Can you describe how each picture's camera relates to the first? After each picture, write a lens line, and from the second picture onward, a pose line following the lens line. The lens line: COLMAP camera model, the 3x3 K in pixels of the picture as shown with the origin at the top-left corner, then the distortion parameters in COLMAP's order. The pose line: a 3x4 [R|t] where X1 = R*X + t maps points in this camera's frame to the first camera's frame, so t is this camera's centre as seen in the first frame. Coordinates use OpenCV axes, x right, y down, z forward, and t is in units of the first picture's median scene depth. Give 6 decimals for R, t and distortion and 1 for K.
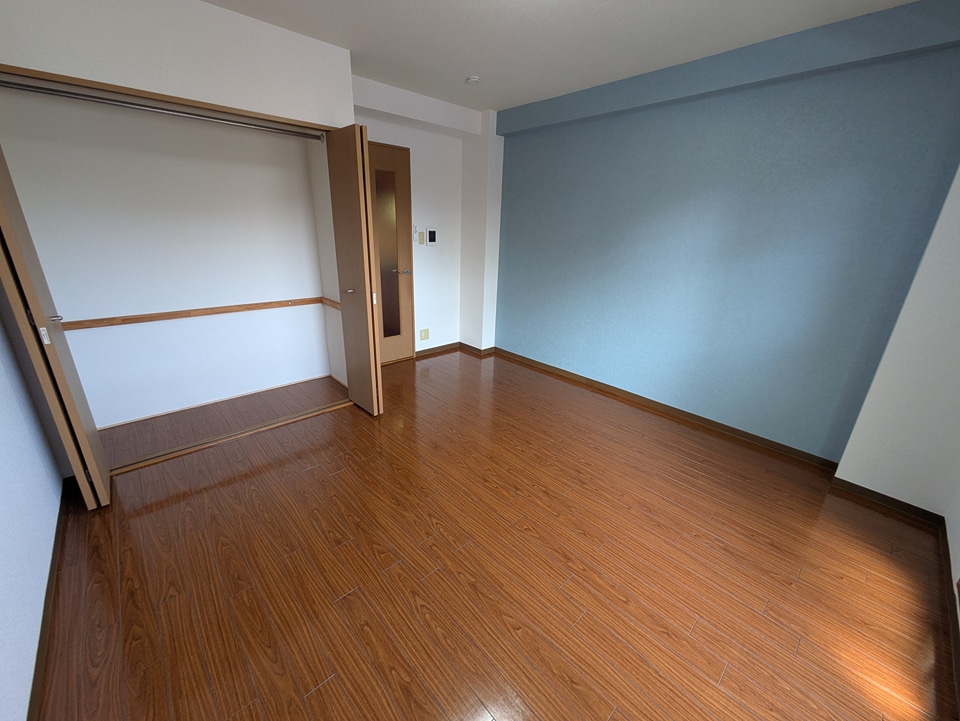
lens RADIAL K [[382.3, 0, 480.2], [0, 382.3, 359.2], [0, 0, 1]] dist [0.000471, 0.000201]
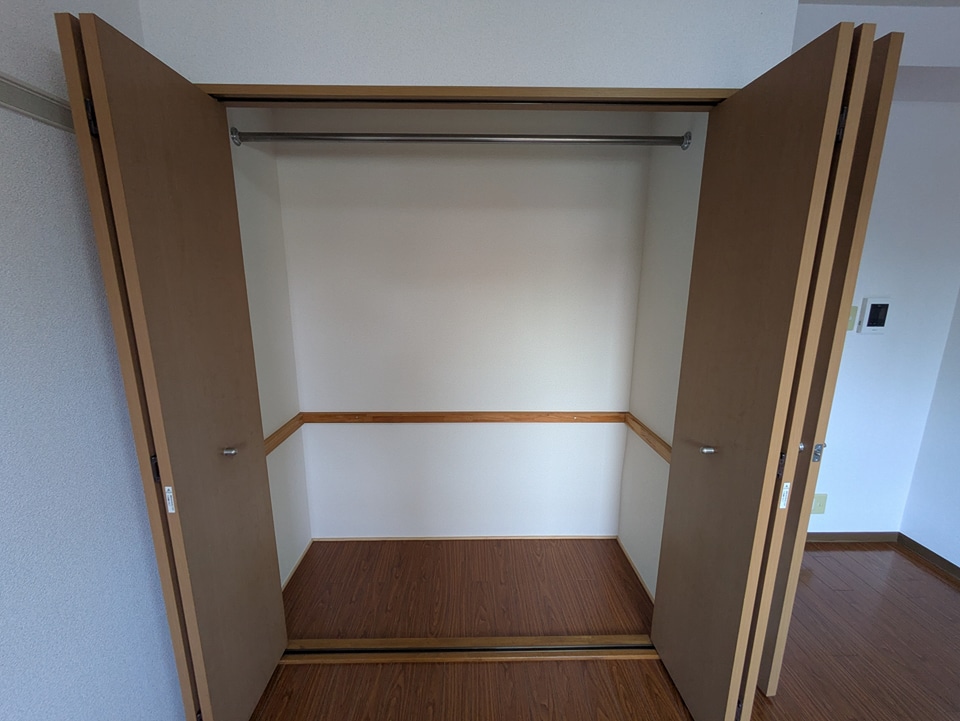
lens RADIAL K [[382.3, 0, 476.8], [0, 382.3, 359.2], [0, 0, 1]] dist [0.000471, 0.000201]
pose [[0.747511, 0.106868, -0.655596, -0.210360], [-0.203271, 0.976427, -0.072603, -0.153630], [0.632383, 0.187535, 0.751613, 0.393855]]
